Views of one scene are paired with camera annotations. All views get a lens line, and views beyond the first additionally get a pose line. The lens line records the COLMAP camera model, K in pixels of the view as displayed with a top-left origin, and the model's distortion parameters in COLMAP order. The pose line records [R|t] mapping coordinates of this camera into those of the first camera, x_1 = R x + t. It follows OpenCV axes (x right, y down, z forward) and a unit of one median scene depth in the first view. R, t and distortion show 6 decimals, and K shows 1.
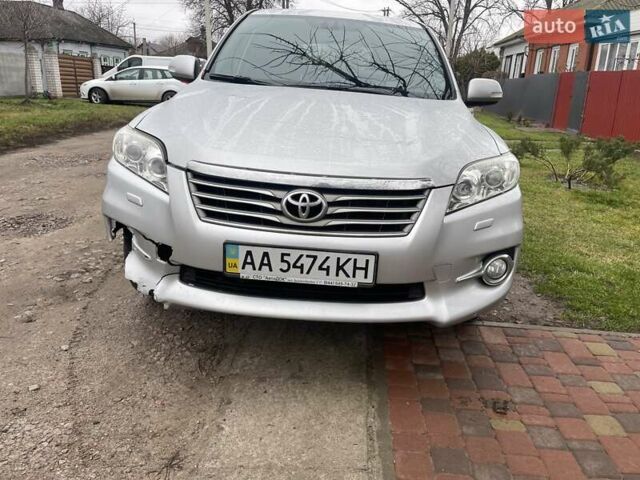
lens RADIAL K [[490.1, 0, 320.0], [0, 490.1, 240.0], [0, 0, 1]] dist [0.065390, -0.087767]
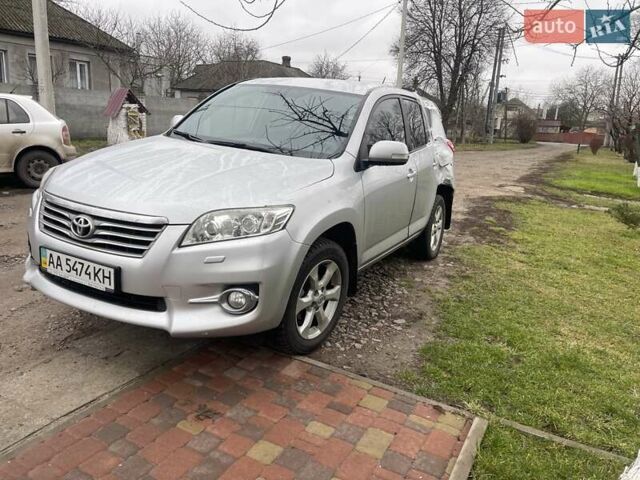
lens RADIAL K [[490.1, 0, 320.0], [0, 490.1, 240.0], [0, 0, 1]] dist [0.065390, -0.087767]
pose [[0.906641, 0.115045, -0.405916, 1.144909], [-0.149592, 0.987255, -0.054317, -0.056194], [0.394493, 0.109968, 0.912295, -0.015967]]
